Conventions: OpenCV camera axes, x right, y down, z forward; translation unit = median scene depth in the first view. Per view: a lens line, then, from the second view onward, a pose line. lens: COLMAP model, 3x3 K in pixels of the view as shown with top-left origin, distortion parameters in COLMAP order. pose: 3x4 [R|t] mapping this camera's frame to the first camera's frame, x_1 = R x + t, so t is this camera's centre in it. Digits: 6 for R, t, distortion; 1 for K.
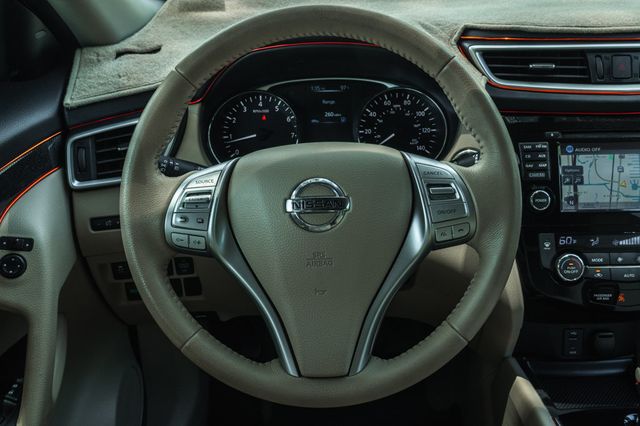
lens RADIAL K [[595.5, 0, 337.2], [0, 595.5, 189.4], [0, 0, 1]] dist [-0.011848, 0.000000]
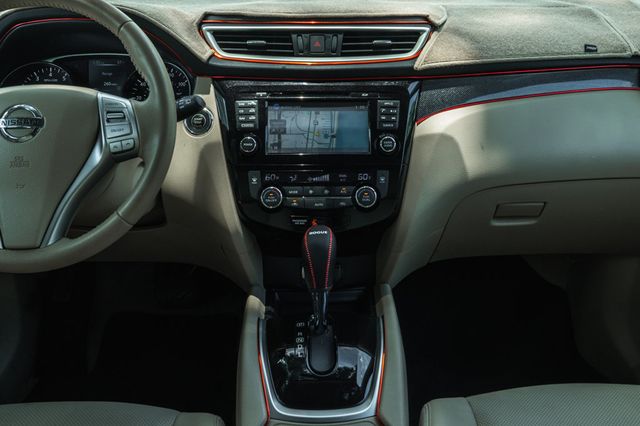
lens RADIAL K [[640.5, 0, 338.0], [0, 640.5, 188.2], [0, 0, 1]] dist [-0.018630, 0.000000]
pose [[0.998805, 0.008974, 0.048041, 0.462025], [-0.006032, 0.998117, -0.061046, 0.191634], [-0.048498, 0.060683, 0.996978, -0.369194]]
